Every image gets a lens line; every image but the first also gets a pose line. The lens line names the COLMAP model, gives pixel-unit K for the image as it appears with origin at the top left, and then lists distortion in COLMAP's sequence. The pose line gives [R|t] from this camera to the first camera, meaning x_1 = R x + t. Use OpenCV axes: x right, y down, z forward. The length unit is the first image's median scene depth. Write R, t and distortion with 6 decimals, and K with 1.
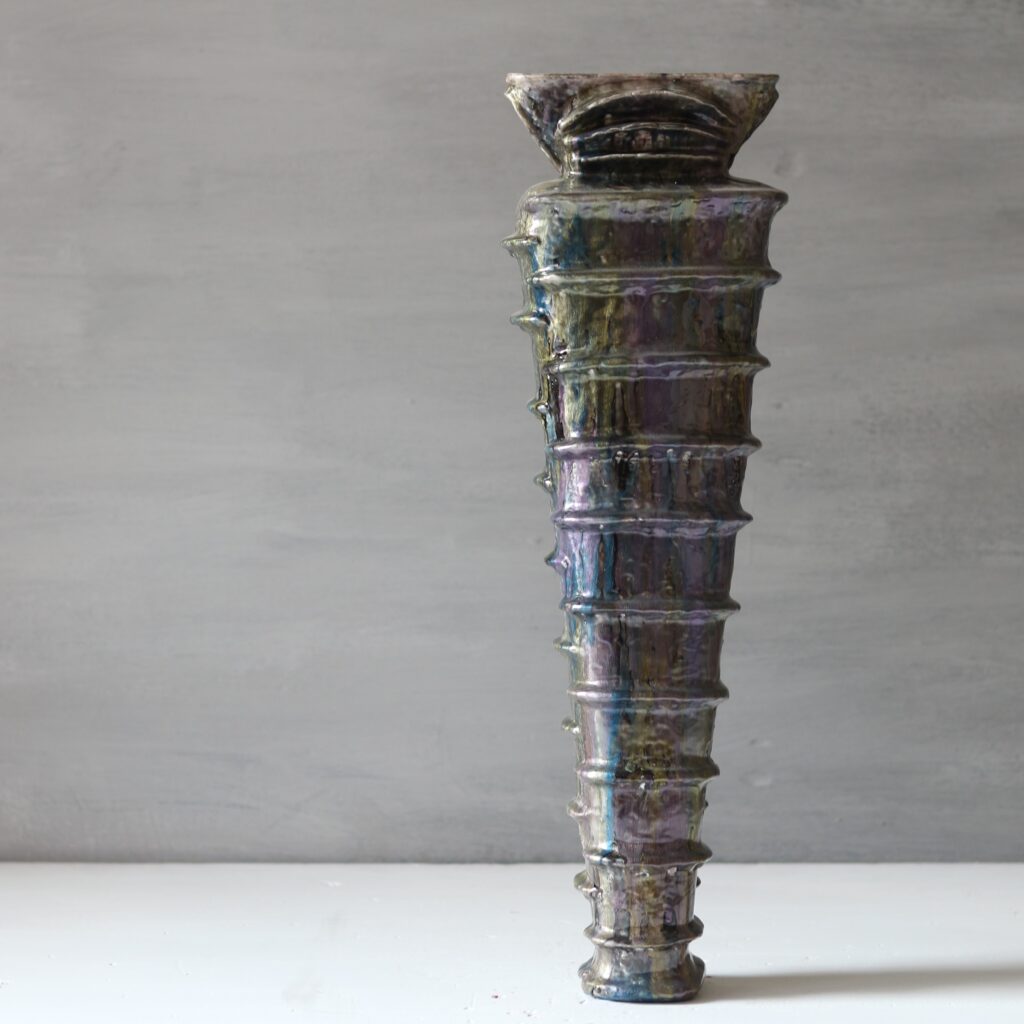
lens RADIAL K [[4000.3, 0, 512.8], [0, 4000.3, 514.8], [0, 0, 1]] dist [-0.094190, 0.000000]
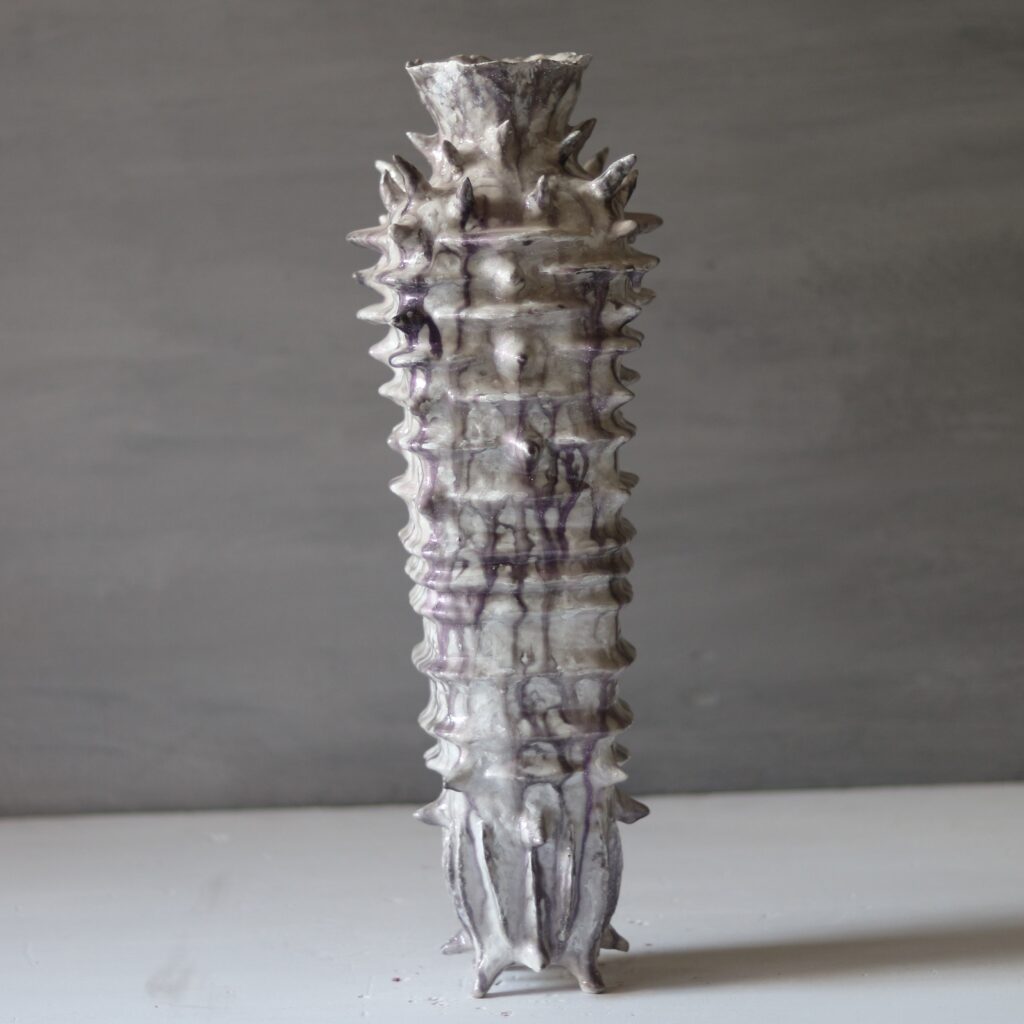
lens RADIAL K [[4000.3, 0, 508.5], [0, 4000.3, 508.2], [0, 0, 1]] dist [-0.094190, 0.000000]
pose [[0.999339, -0.035402, 0.008214, 0.013903], [0.035074, 0.998695, 0.037130, -0.008538], [-0.009518, -0.036817, 0.999277, 0.136902]]
